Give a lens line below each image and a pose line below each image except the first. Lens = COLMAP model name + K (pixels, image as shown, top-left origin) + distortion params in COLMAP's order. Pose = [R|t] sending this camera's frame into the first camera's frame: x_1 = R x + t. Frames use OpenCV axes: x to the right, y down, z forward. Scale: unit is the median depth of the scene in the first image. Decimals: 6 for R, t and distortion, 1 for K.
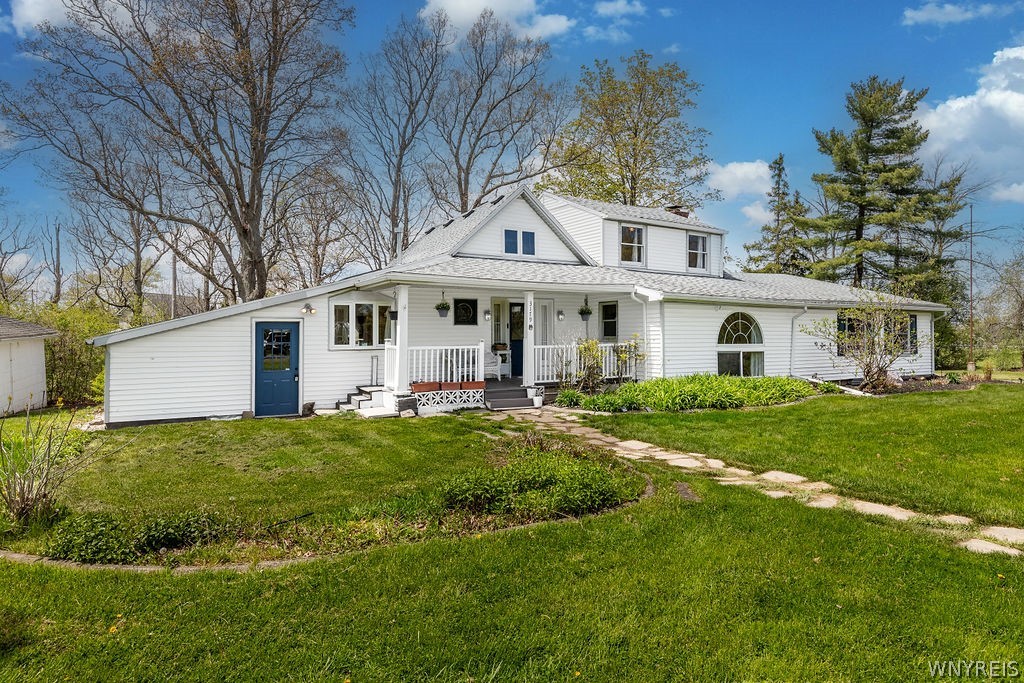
lens RADIAL K [[578.7, 0, 512.7], [0, 578.7, 336.2], [0, 0, 1]] dist [0.015741, 0.000009]
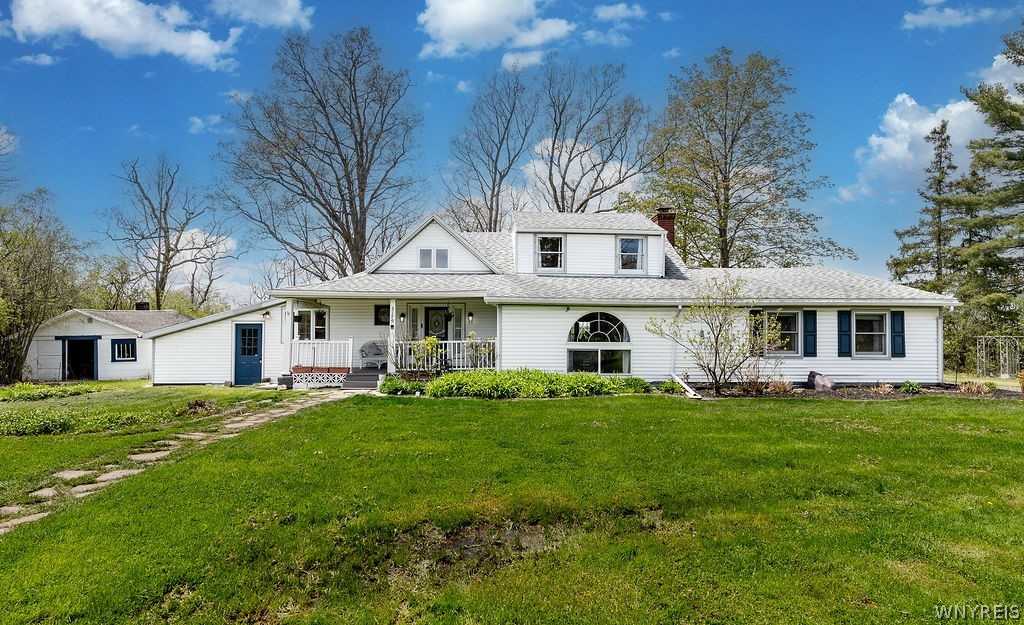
lens RADIAL K [[513.8, 0, 513.7], [0, 513.8, 336.7], [0, 0, 1]] dist [0.016634, 0.000150]
pose [[0.891250, 0.008089, -0.453440, 0.683148], [-0.004594, 0.999951, 0.008808, -0.004424], [0.453489, -0.005767, 0.891243, 0.092543]]
